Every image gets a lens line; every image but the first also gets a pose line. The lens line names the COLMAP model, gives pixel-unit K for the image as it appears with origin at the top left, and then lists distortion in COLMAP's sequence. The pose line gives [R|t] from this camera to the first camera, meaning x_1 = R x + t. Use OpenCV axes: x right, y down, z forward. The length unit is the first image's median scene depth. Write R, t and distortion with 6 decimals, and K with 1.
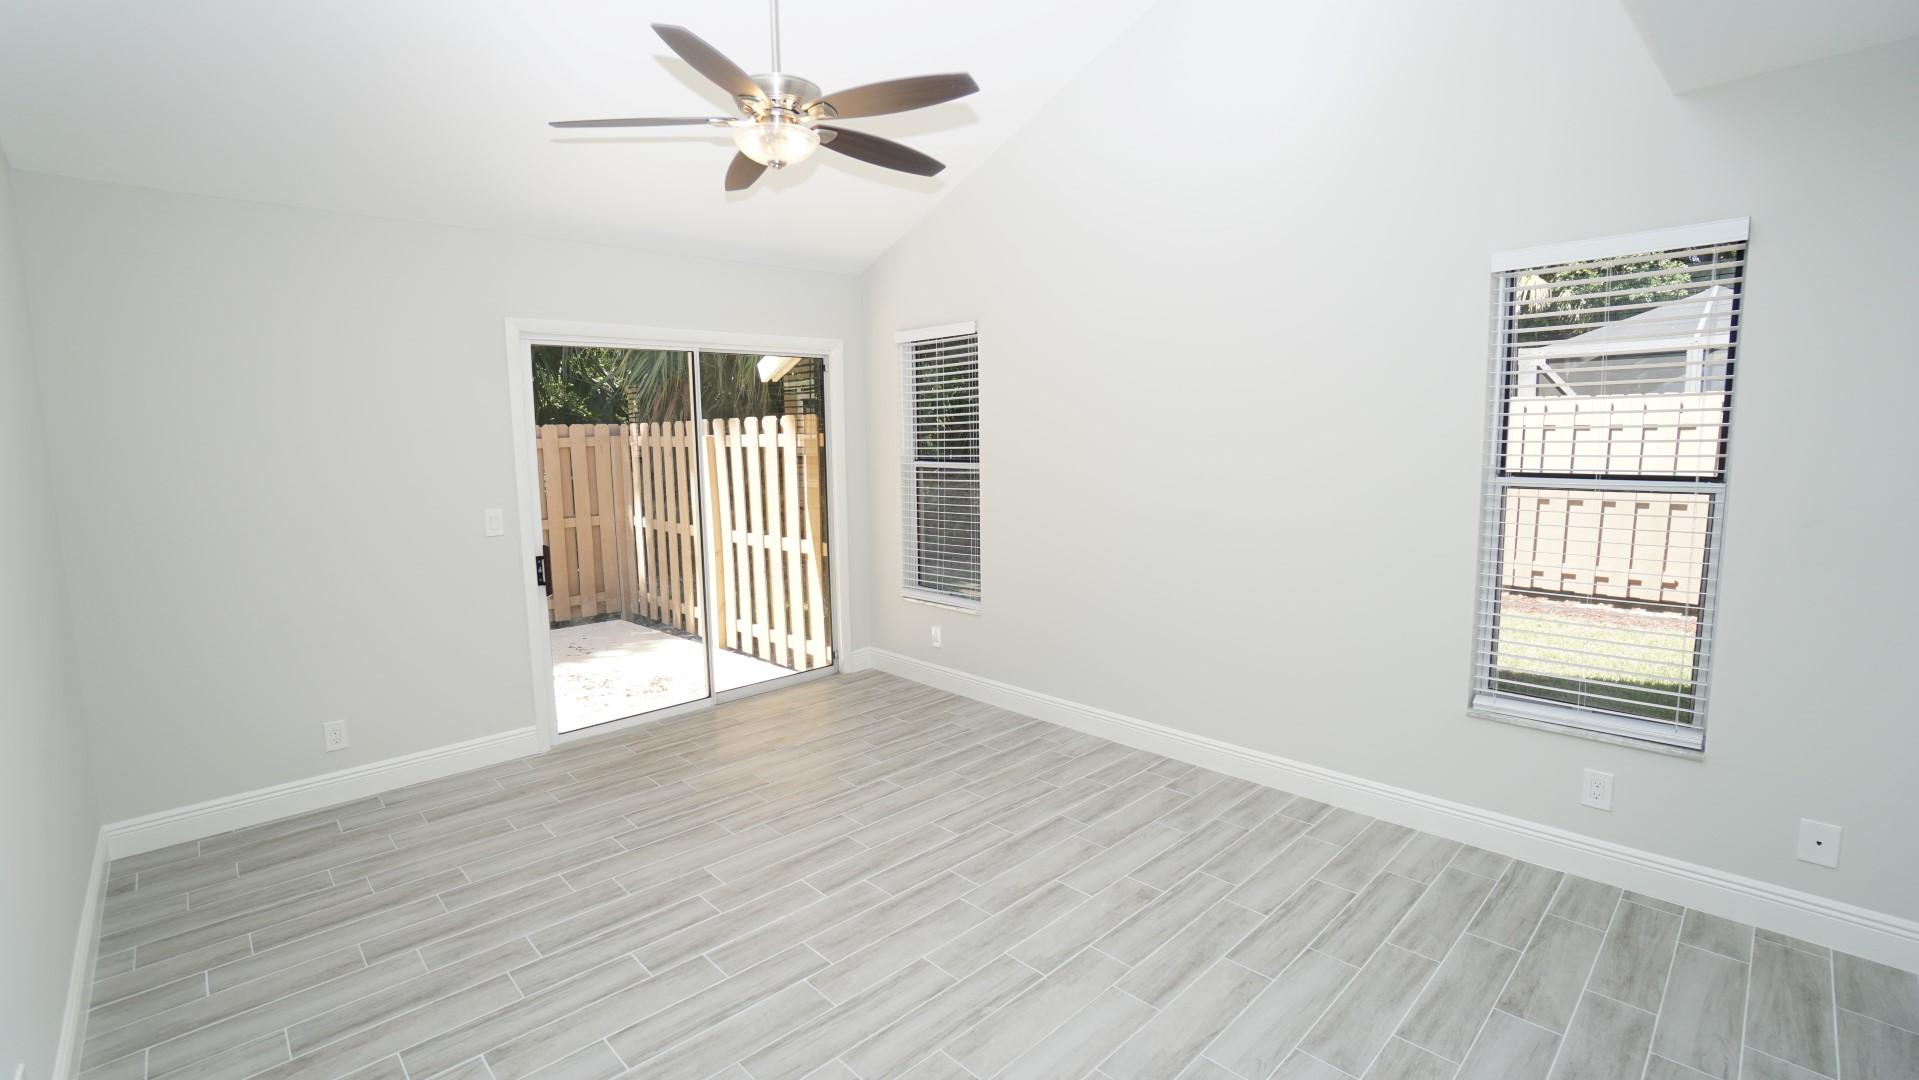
lens RADIAL K [[844.7, 0, 930.7], [0, 844.7, 528.4], [0, 0, 1]] dist [-0.064254, 0.023392]
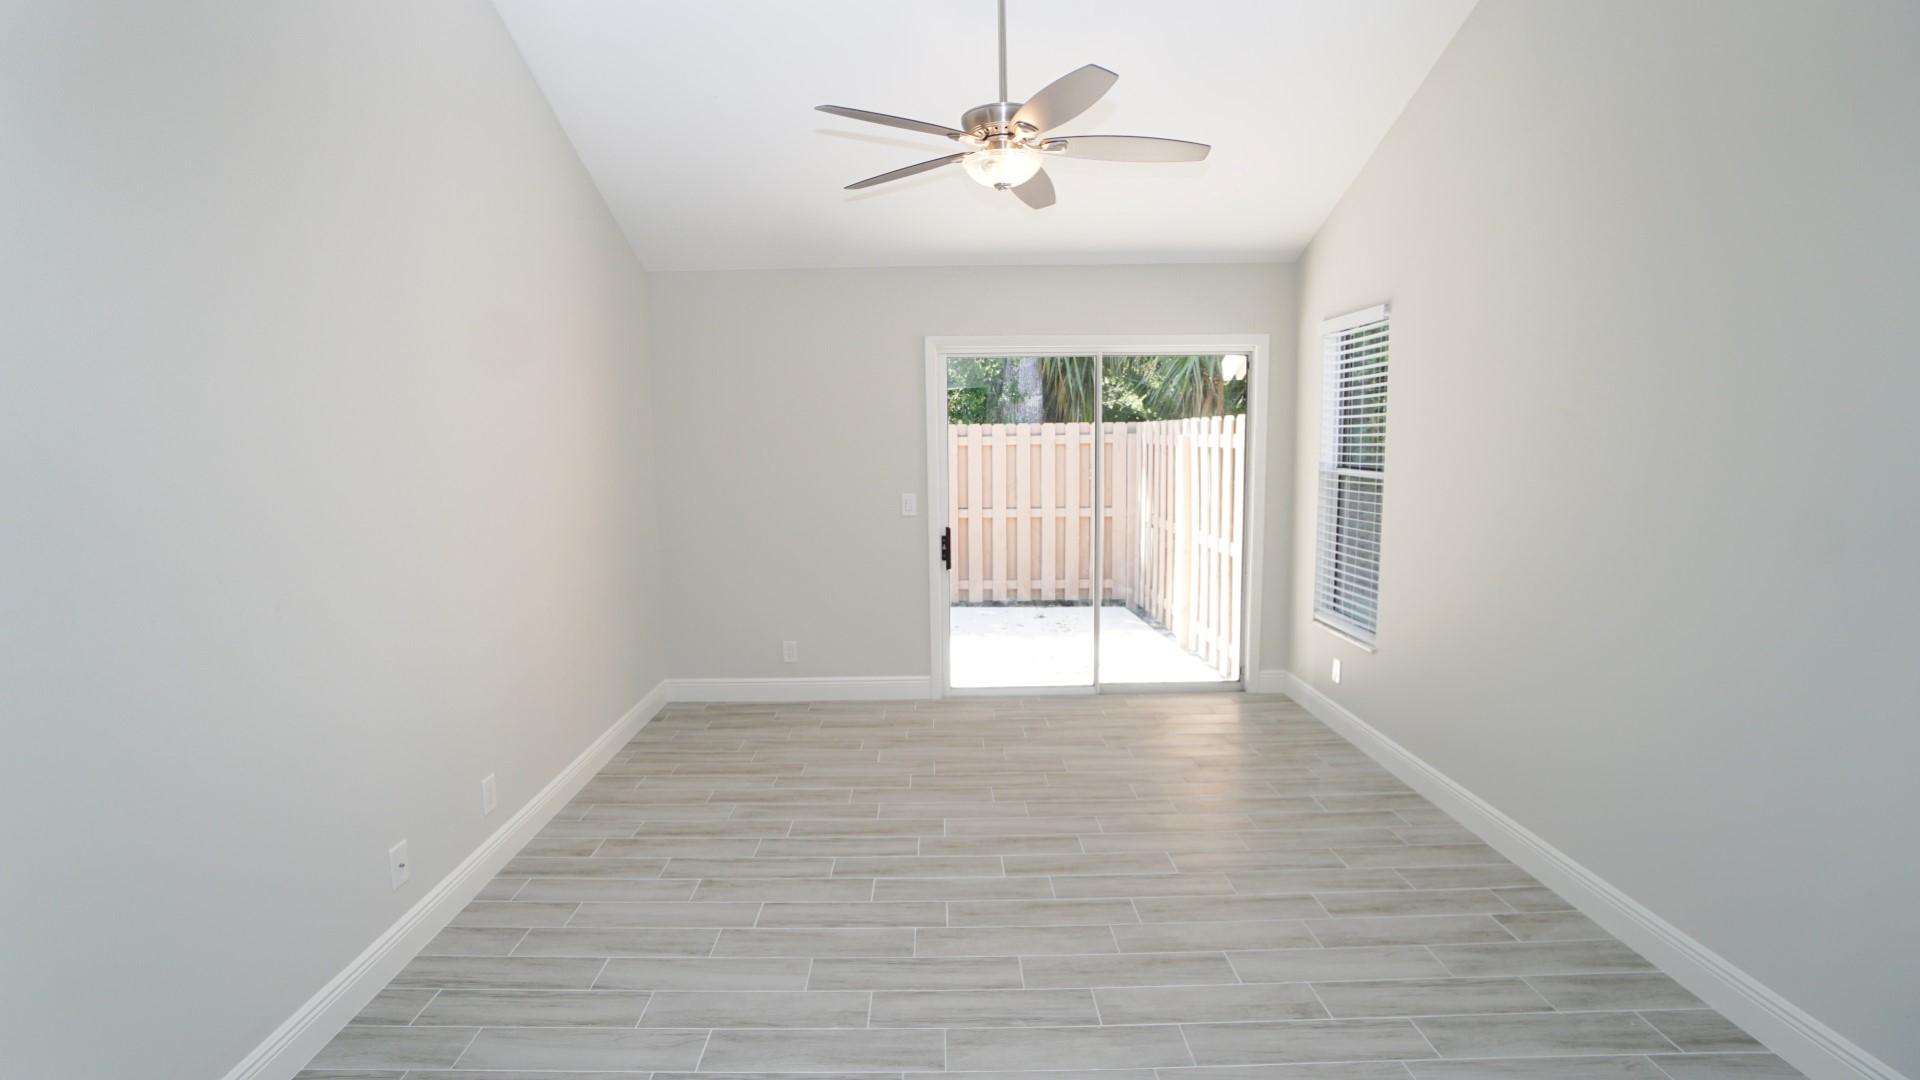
lens RADIAL K [[845.1, 0, 931.2], [0, 845.1, 528.4], [0, 0, 1]] dist [-0.064254, 0.023392]
pose [[0.731647, 0.082229, -0.676706, 0.429118], [-0.078403, 0.996261, 0.036291, -0.025378], [0.677160, 0.026503, 0.735358, 0.129229]]
